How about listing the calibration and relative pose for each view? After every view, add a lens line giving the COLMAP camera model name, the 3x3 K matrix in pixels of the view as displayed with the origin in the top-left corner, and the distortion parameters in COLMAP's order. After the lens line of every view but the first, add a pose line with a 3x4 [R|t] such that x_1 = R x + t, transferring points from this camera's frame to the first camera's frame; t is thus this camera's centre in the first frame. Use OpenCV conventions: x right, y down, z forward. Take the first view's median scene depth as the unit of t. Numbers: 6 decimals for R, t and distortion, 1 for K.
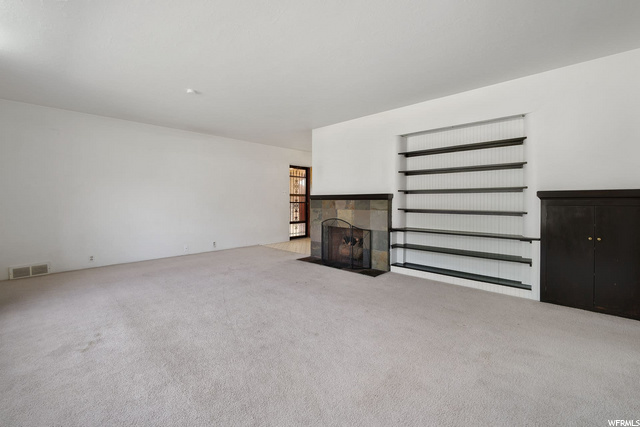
lens RADIAL K [[279.2, 0, 320.1], [0, 279.2, 206.2], [0, 0, 1]] dist [-0.000474, 0.000020]
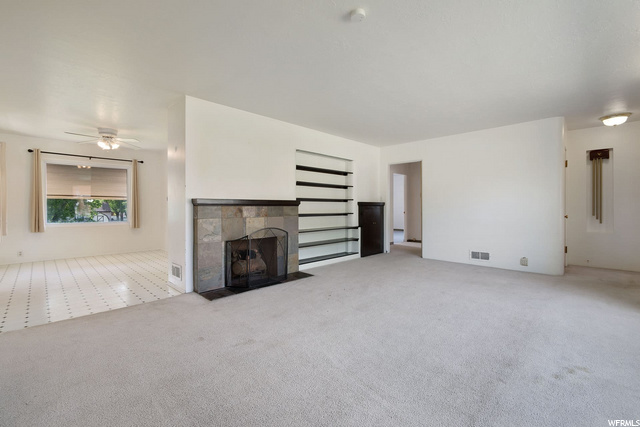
lens RADIAL K [[279.2, 0, 320.1], [0, 279.2, 206.2], [0, 0, 1]] dist [-0.000474, 0.000020]
pose [[0.019364, 0.001543, 0.999811, -0.810546], [0.020540, 0.999787, -0.001941, -0.017666], [-0.999601, 0.020574, 0.019328, 0.840892]]
